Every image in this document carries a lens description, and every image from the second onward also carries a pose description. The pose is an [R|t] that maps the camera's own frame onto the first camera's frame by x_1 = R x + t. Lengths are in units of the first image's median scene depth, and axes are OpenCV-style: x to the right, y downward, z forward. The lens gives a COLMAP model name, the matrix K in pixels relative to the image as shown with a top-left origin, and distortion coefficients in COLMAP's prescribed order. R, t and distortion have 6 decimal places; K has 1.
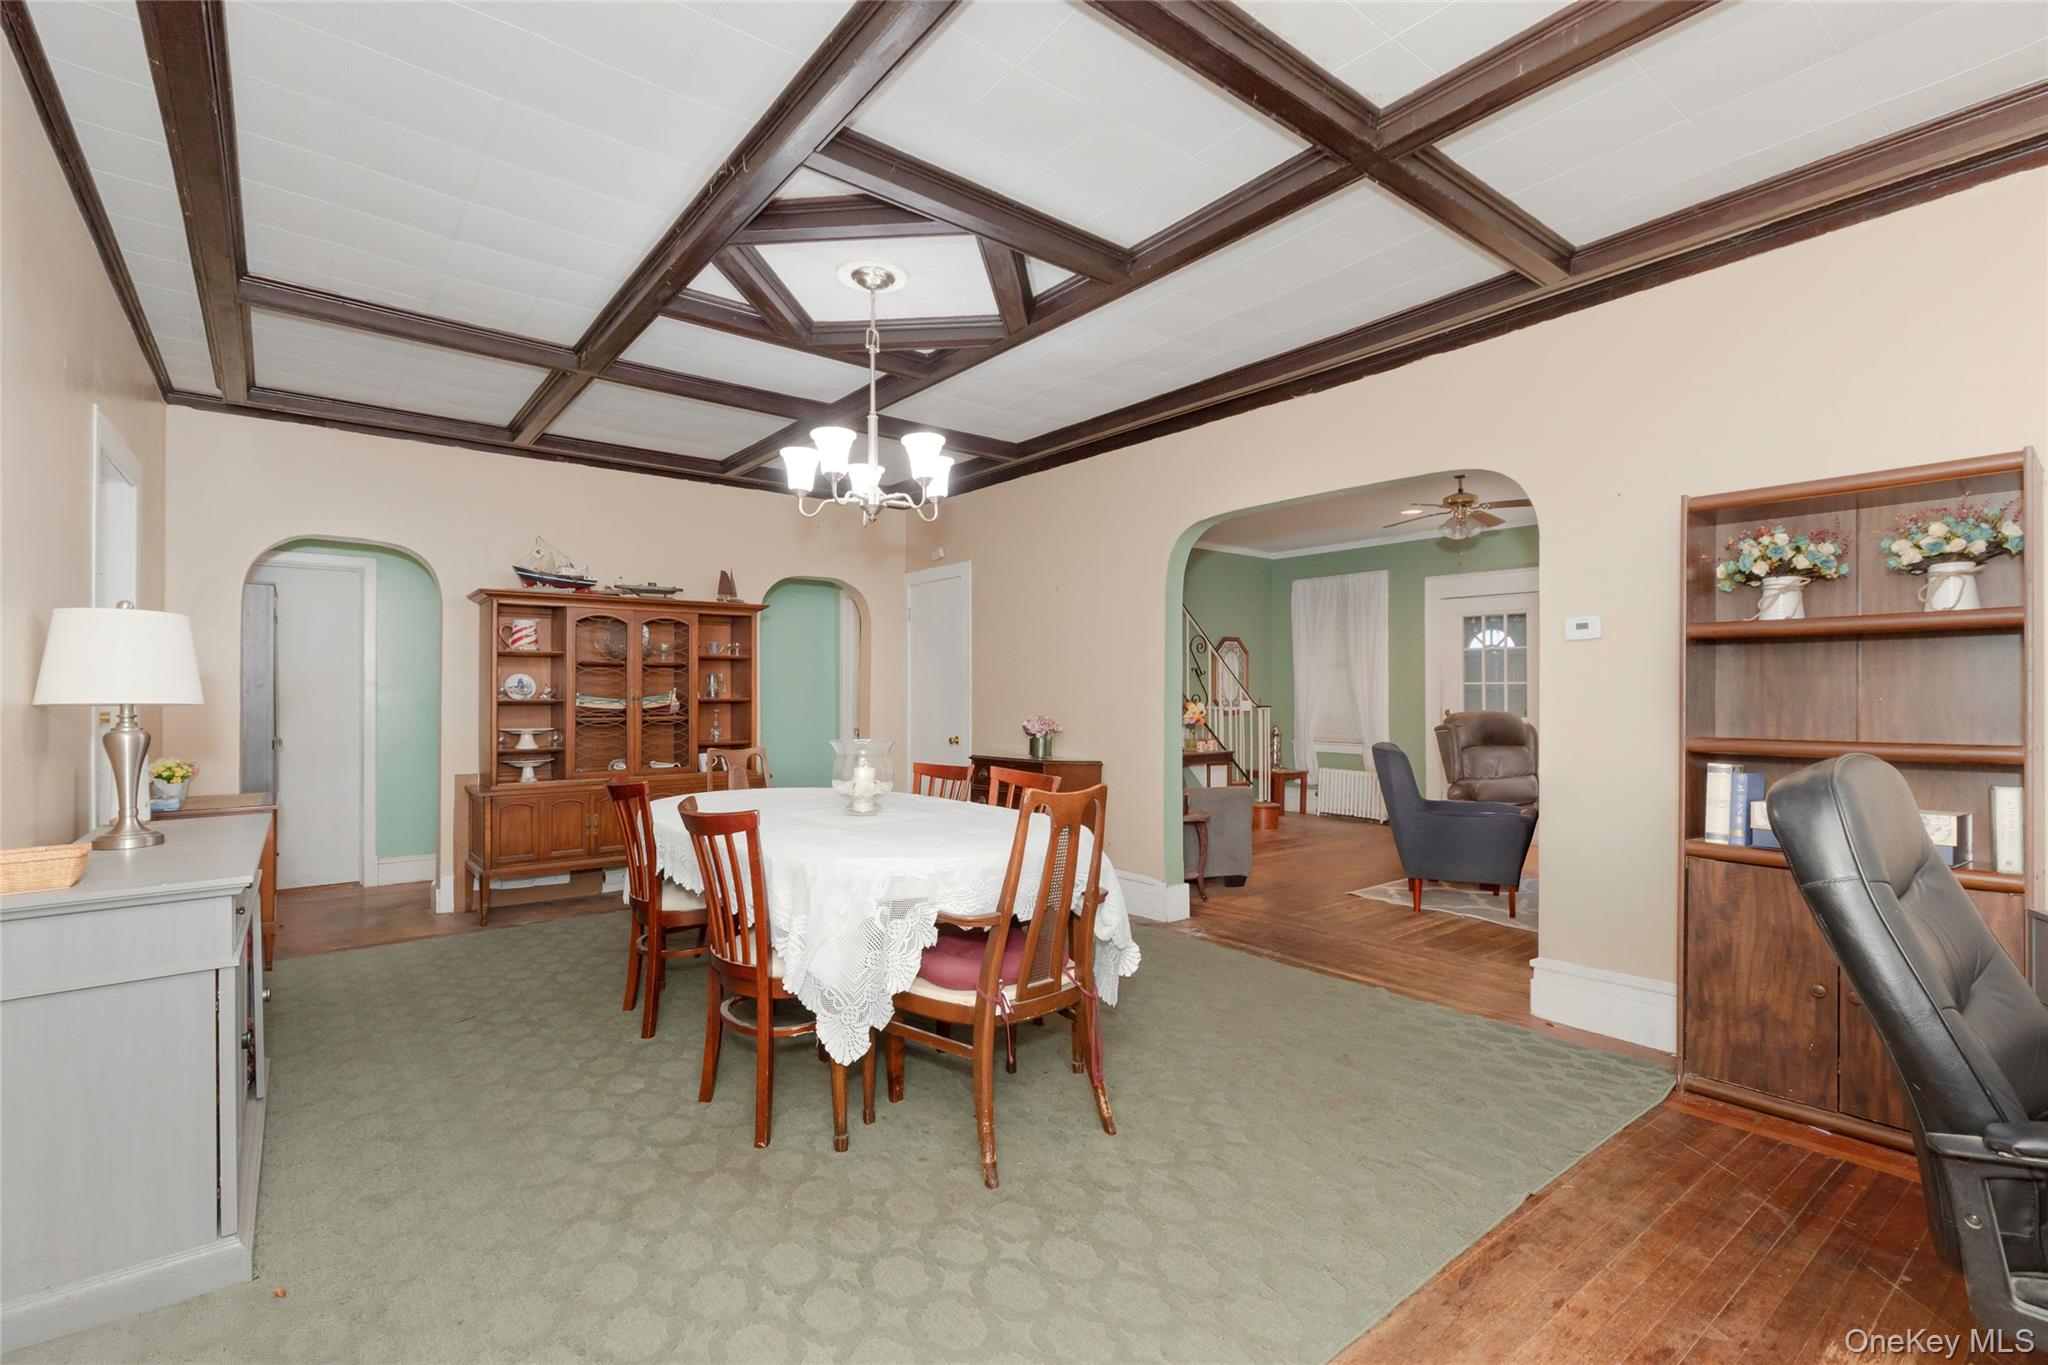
lens RADIAL K [[906.1, 0, 1049.6], [0, 906.1, 690.0], [0, 0, 1]] dist [0.002430, 0.000224]
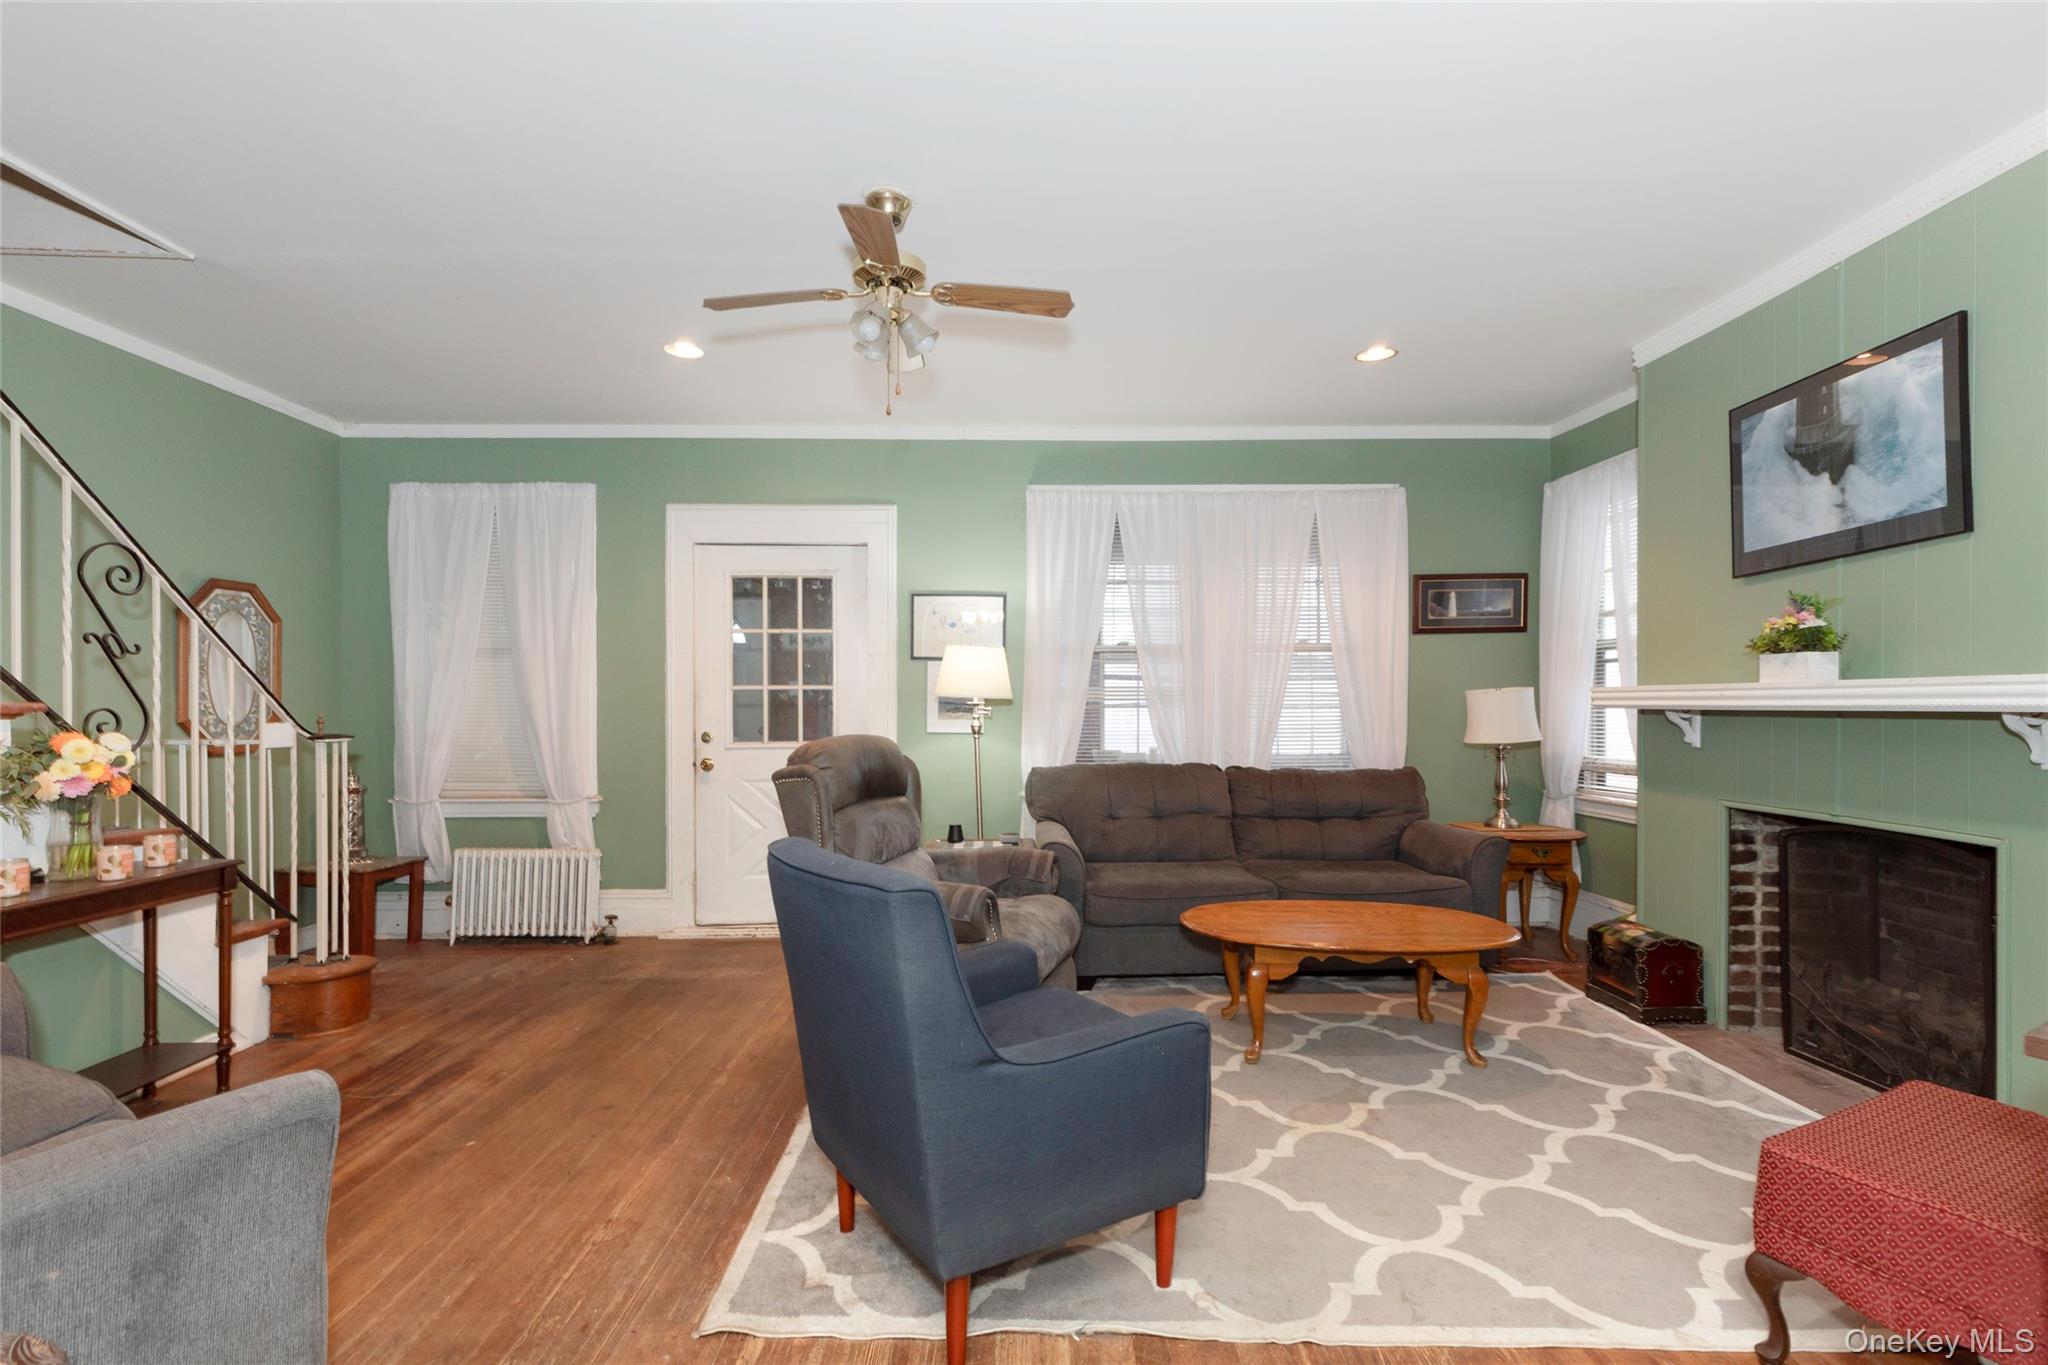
lens RADIAL K [[923.0, 0, 1026.8], [0, 923.0, 707.9], [0, 0, 1]] dist [0.000008, -0.000251]
pose [[0.619010, -0.000905, 0.785383, 0.090228], [-0.005831, 0.999966, 0.005748, 0.000415], [-0.785362, -0.008137, 0.618984, 0.435650]]
